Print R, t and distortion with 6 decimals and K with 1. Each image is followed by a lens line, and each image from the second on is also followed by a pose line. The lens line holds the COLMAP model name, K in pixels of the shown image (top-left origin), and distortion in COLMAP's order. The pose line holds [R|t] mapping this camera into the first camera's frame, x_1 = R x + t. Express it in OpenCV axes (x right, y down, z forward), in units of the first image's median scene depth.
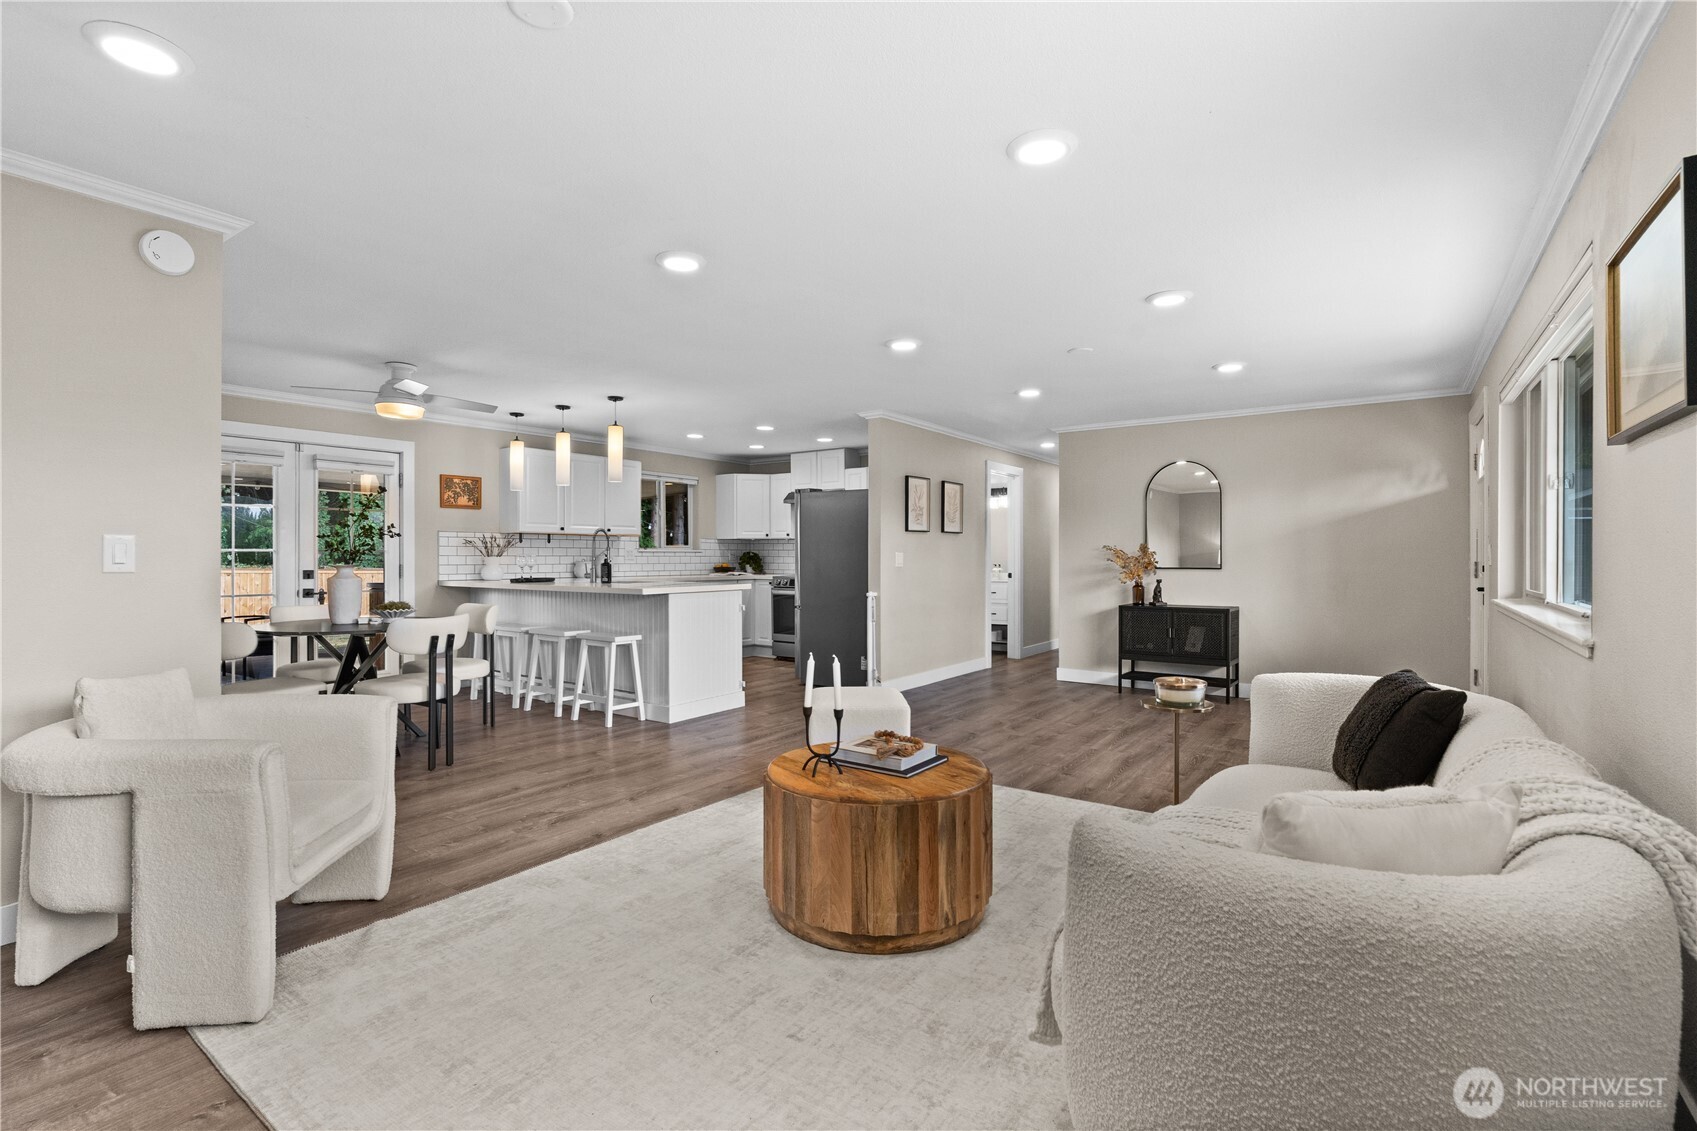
lens RADIAL K [[789.0, 0, 851.6], [0, 789.0, 558.2], [0, 0, 1]] dist [-0.000381, 0.000224]
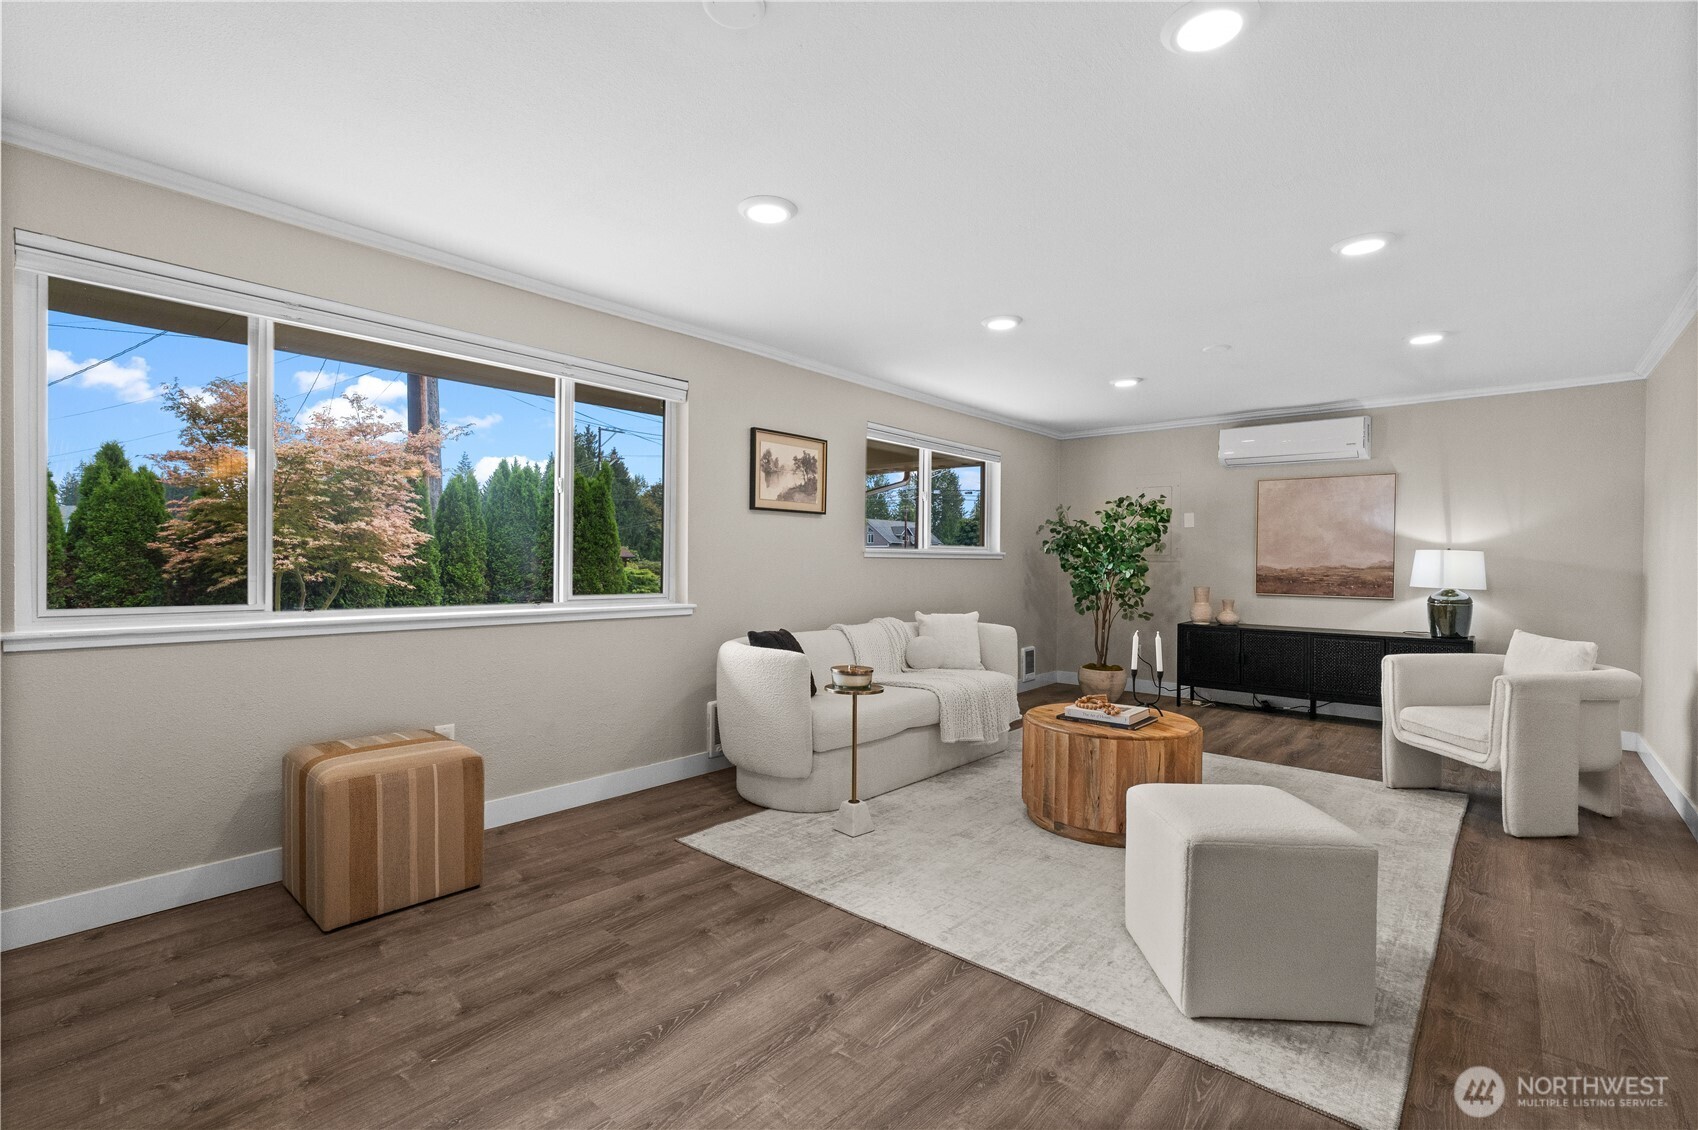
lens RADIAL K [[765.2, 0, 849.0], [0, 765.2, 565.0], [0, 0, 1]] dist [-0.003738, 0.000313]
pose [[-0.993909, -0.010474, 0.109709, 0.132070], [-0.009648, 0.999921, 0.008050, -0.001245], [-0.109785, 0.006942, -0.993931, 0.924750]]
